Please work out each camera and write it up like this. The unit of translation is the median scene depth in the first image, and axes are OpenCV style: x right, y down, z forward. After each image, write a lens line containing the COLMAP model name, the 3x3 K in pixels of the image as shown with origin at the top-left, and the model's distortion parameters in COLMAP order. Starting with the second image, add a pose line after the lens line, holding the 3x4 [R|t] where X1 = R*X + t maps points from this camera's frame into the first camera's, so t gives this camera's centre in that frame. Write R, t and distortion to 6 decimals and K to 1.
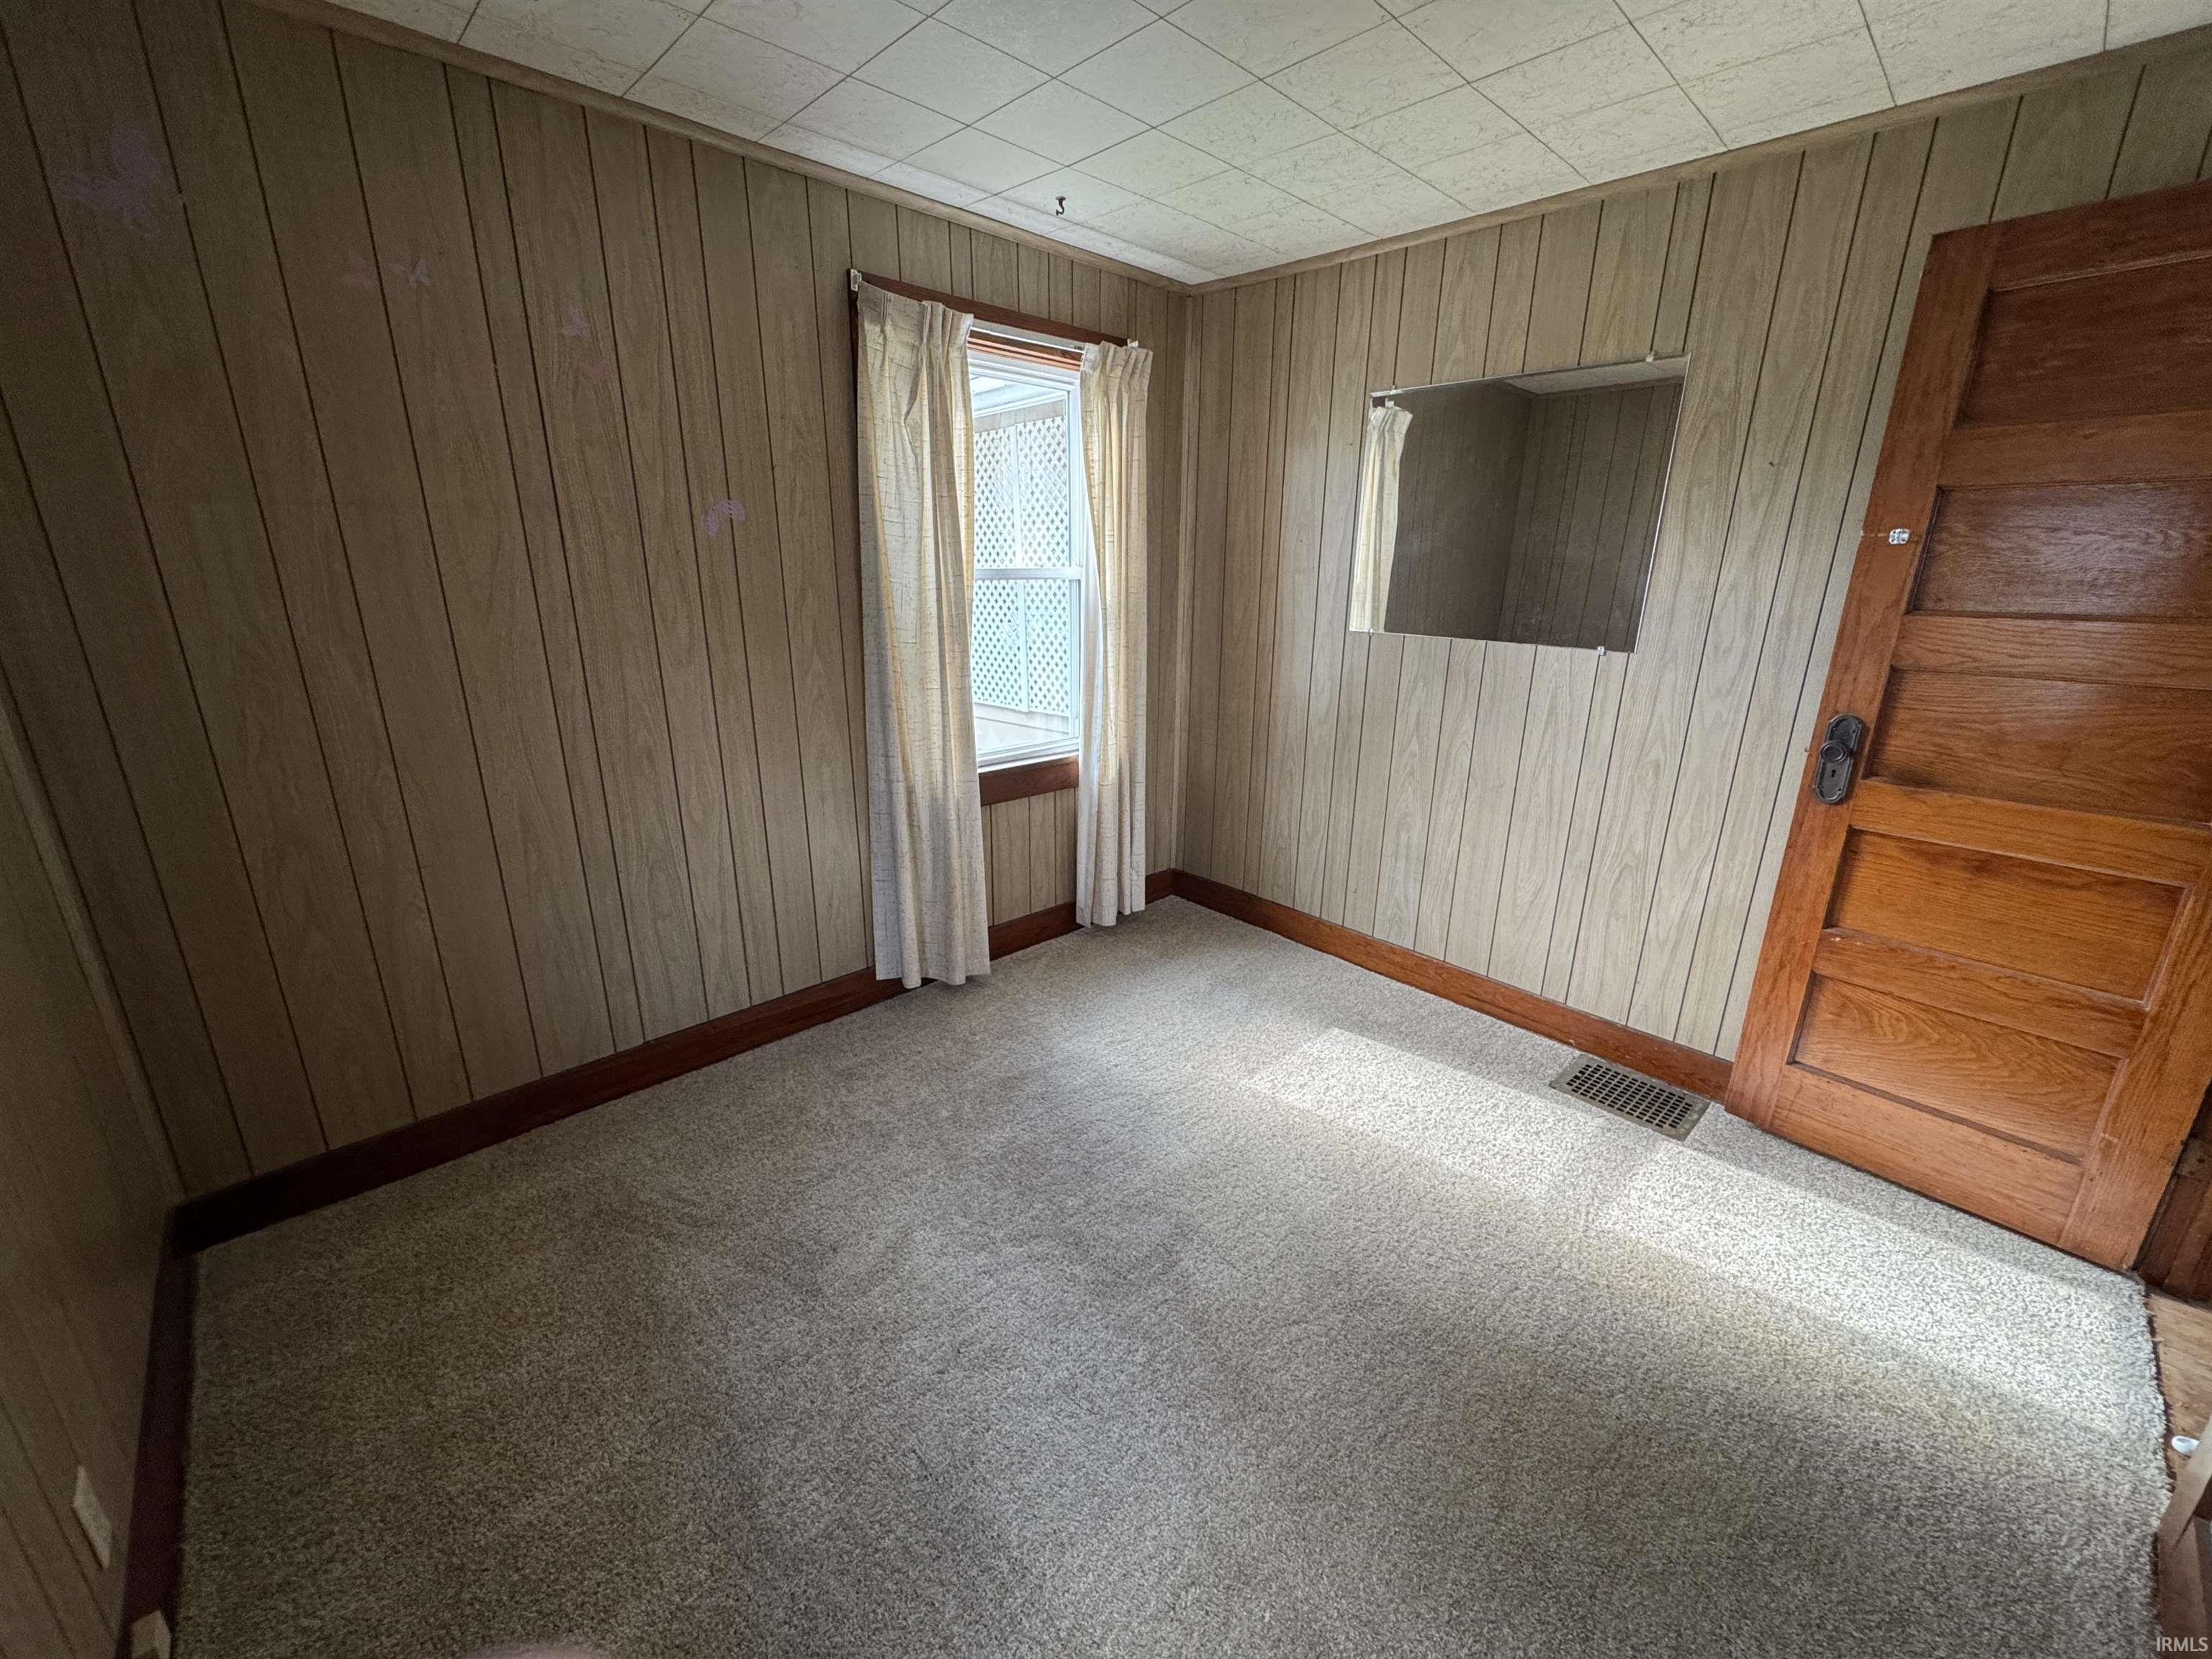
lens RADIAL K [[885.0, 0, 1125.0], [0, 885.0, 821.9], [0, 0, 1]] dist [-0.003674, 0.000259]
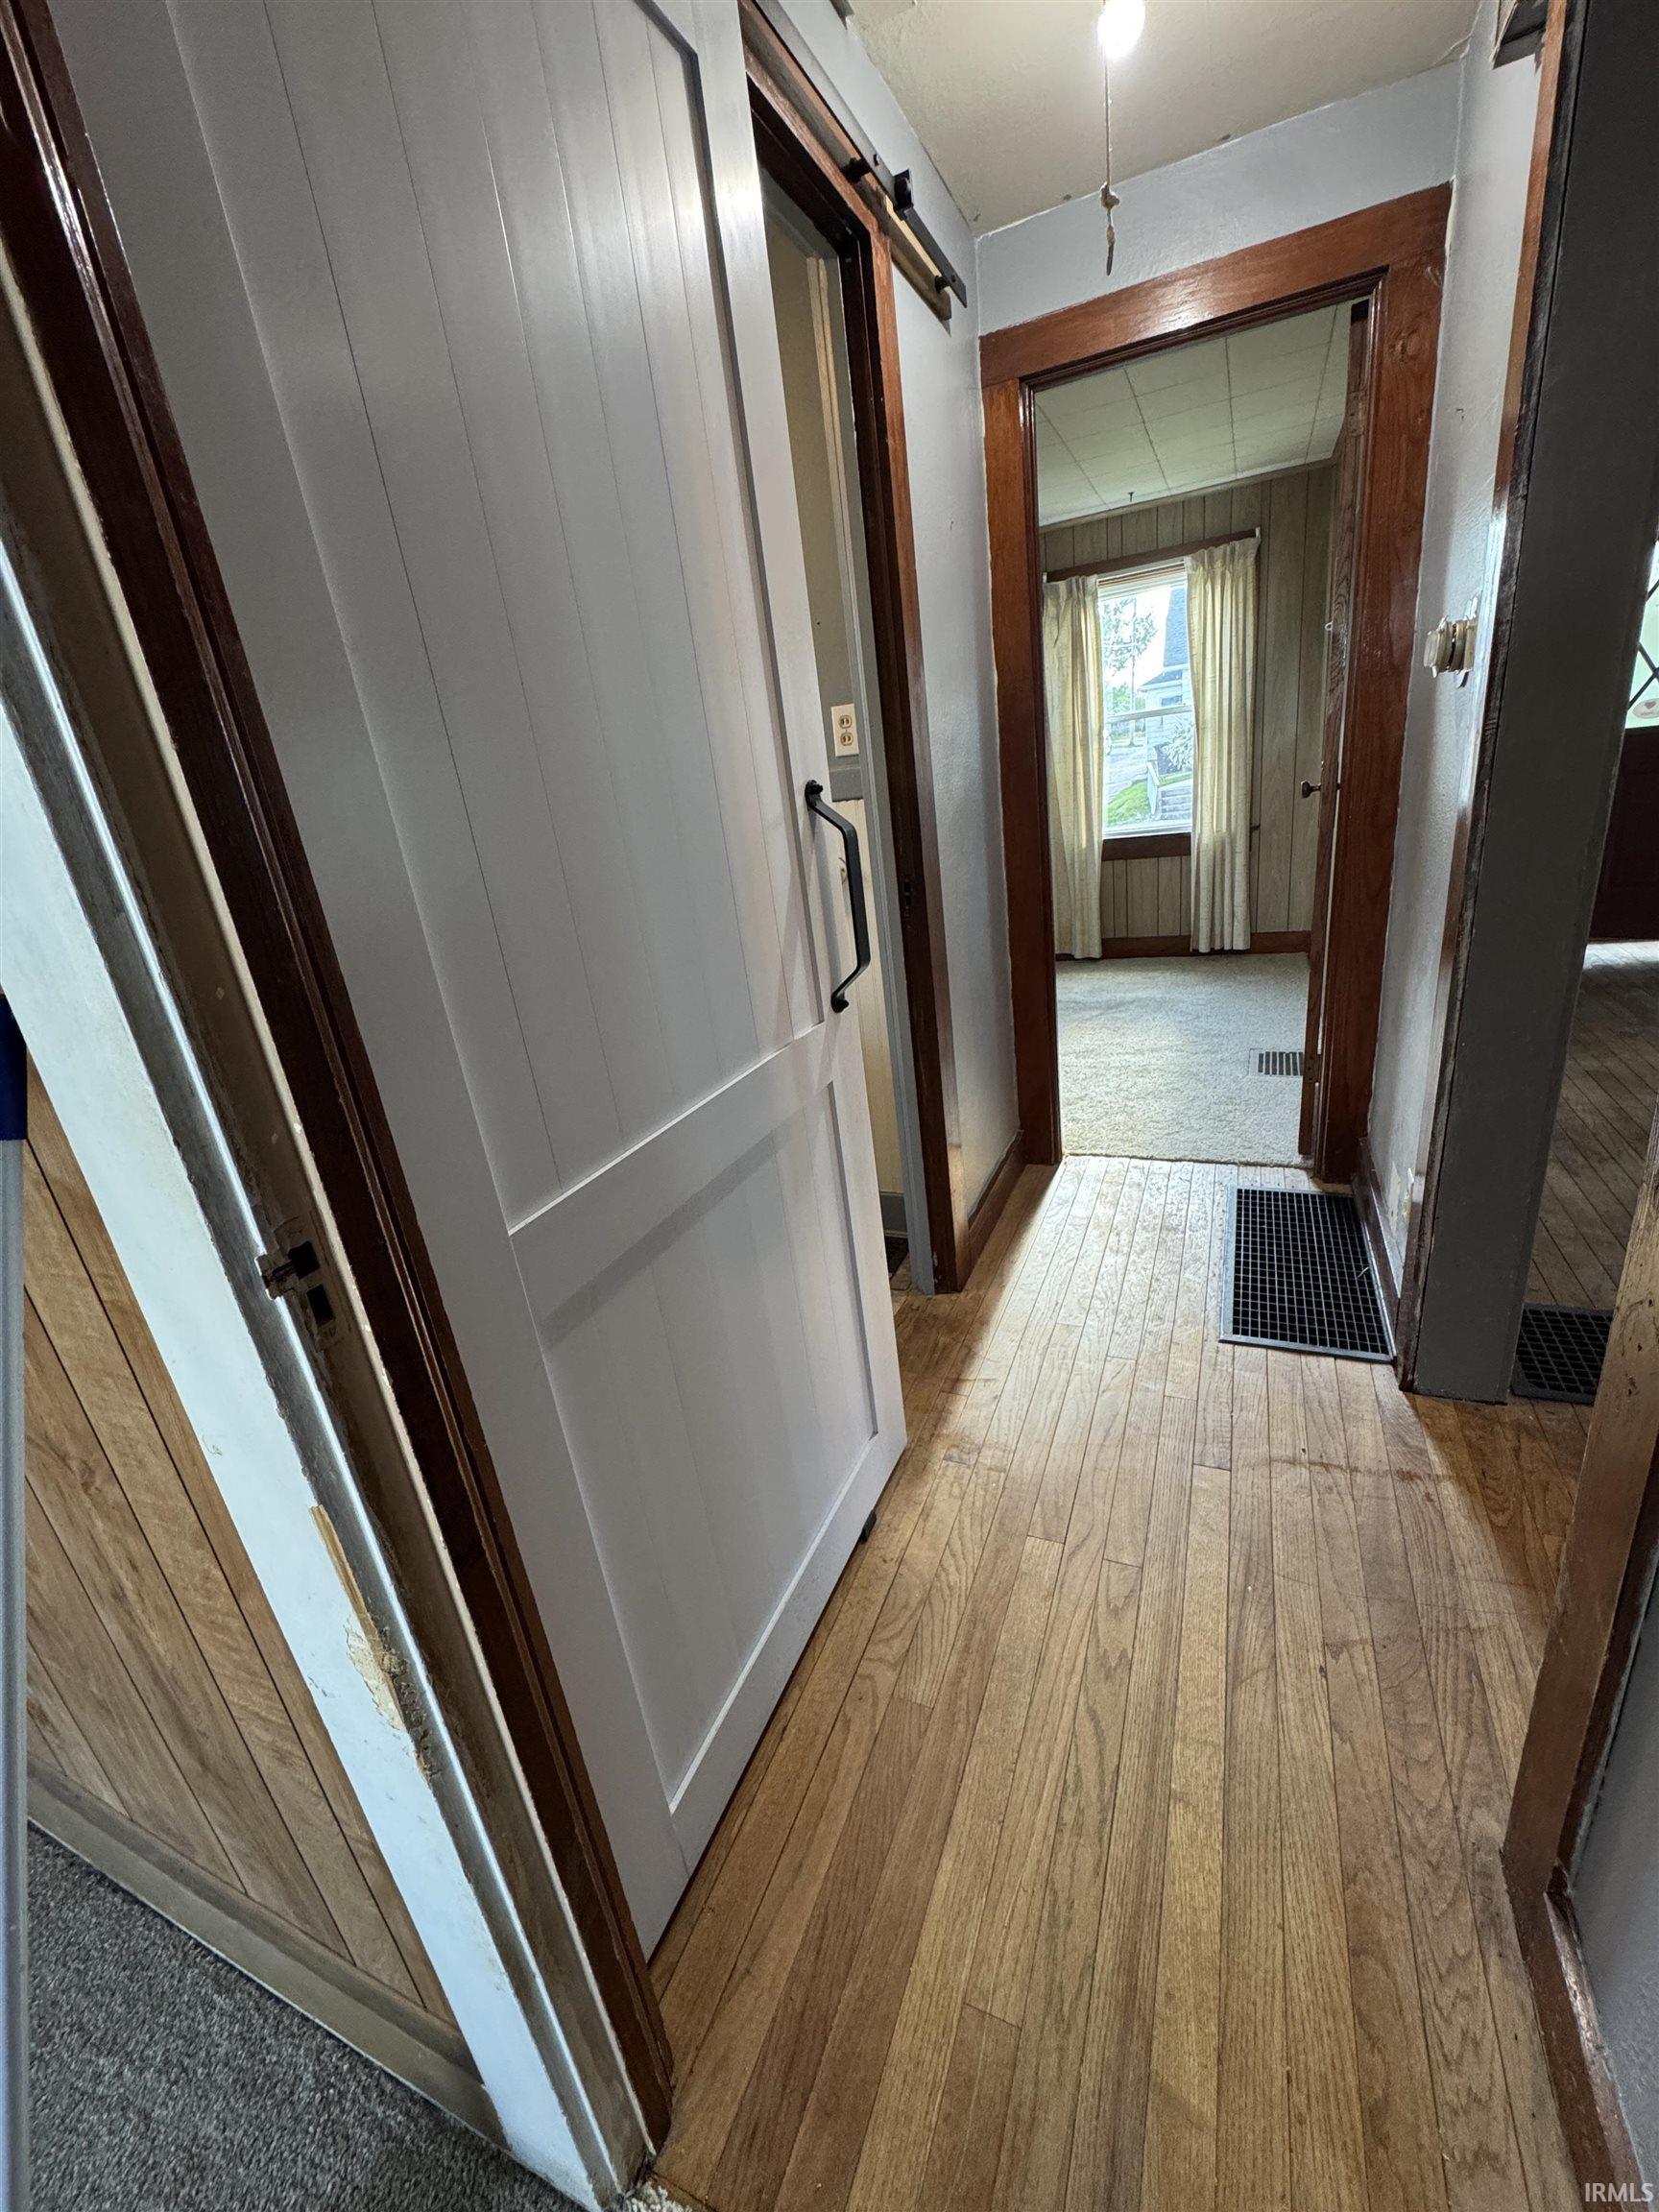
lens RADIAL K [[885.0, 0, 829.9], [0, 885.0, 1107.4], [0, 0, 1]] dist [-0.003674, 0.000259]
pose [[0.374026, 0.257356, -0.890995, 1.475905], [-0.145066, 0.965136, 0.217875, 0.175530], [0.916002, 0.047762, 0.398319, -0.188979]]
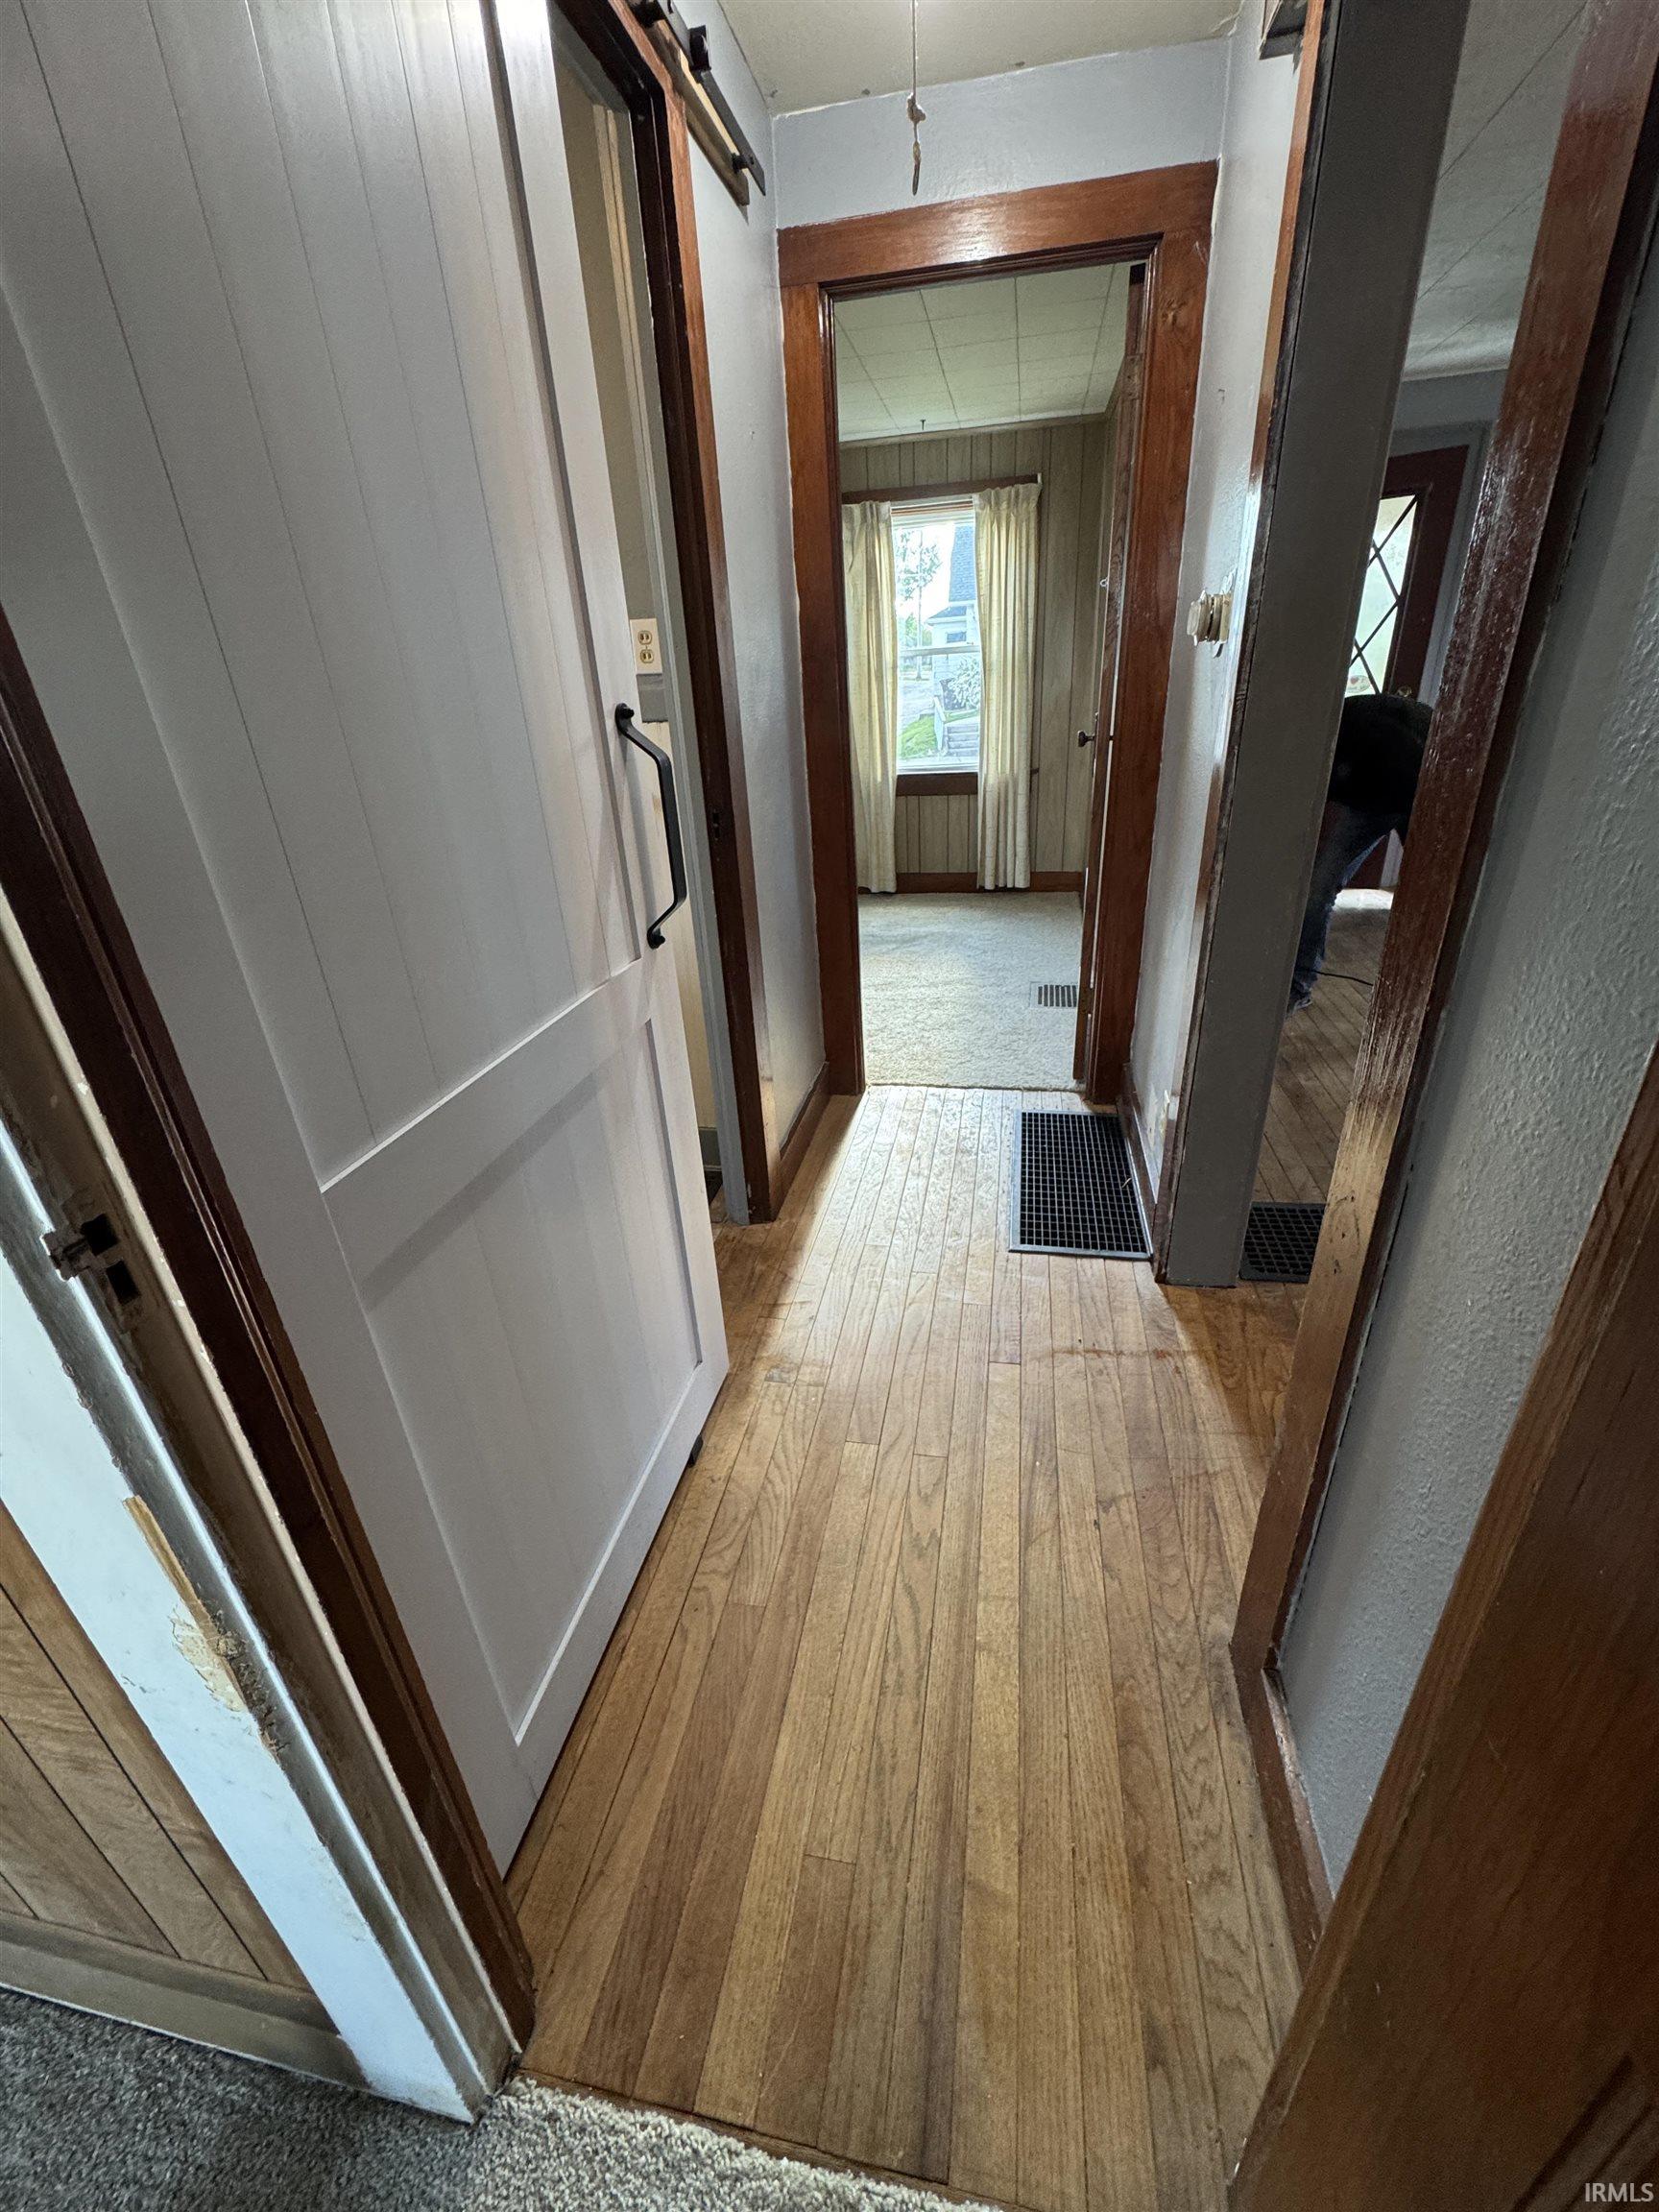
lens RADIAL K [[885.0, 0, 831.1], [0, 885.0, 1108.6], [0, 0, 1]] dist [-0.003674, 0.000259]
pose [[0.570211, 0.311961, -0.759960, 1.474900], [-0.177794, 0.950029, 0.256581, 0.172764], [0.802028, -0.011189, 0.597182, -0.205771]]
